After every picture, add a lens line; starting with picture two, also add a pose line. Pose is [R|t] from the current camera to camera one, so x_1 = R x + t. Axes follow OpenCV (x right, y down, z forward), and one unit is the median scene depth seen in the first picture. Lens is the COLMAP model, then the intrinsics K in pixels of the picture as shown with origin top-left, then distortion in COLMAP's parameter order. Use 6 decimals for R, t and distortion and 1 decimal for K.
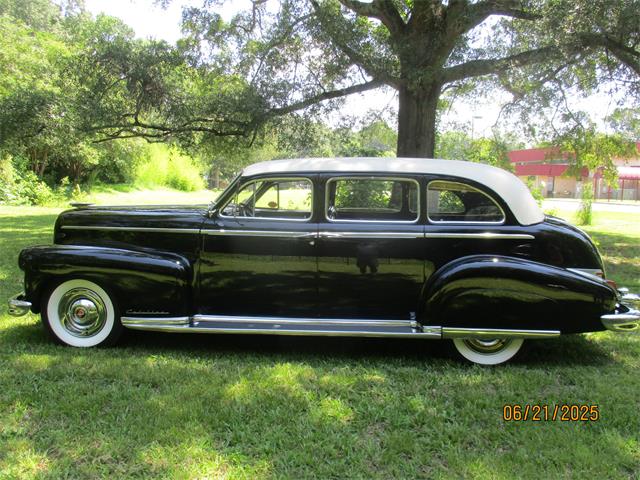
lens RADIAL K [[537.2, 0, 320.0], [0, 537.2, 240.0], [0, 0, 1]] dist [-0.050014, -0.002080]
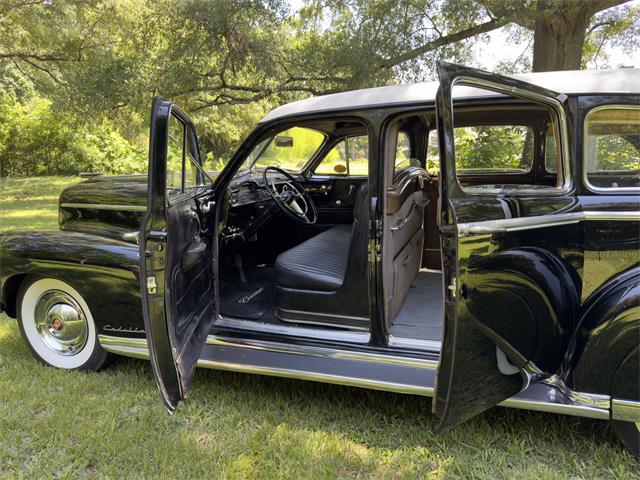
lens RADIAL K [[456.7, 0, 320.9], [0, 456.7, 246.8], [0, 0, 1]] dist [0.077740, -0.111032]
pose [[0.961424, 0.013322, -0.274747, 0.059845], [0.012434, 0.995701, 0.091793, -0.017912], [0.274788, -0.091668, 0.957125, 0.384439]]
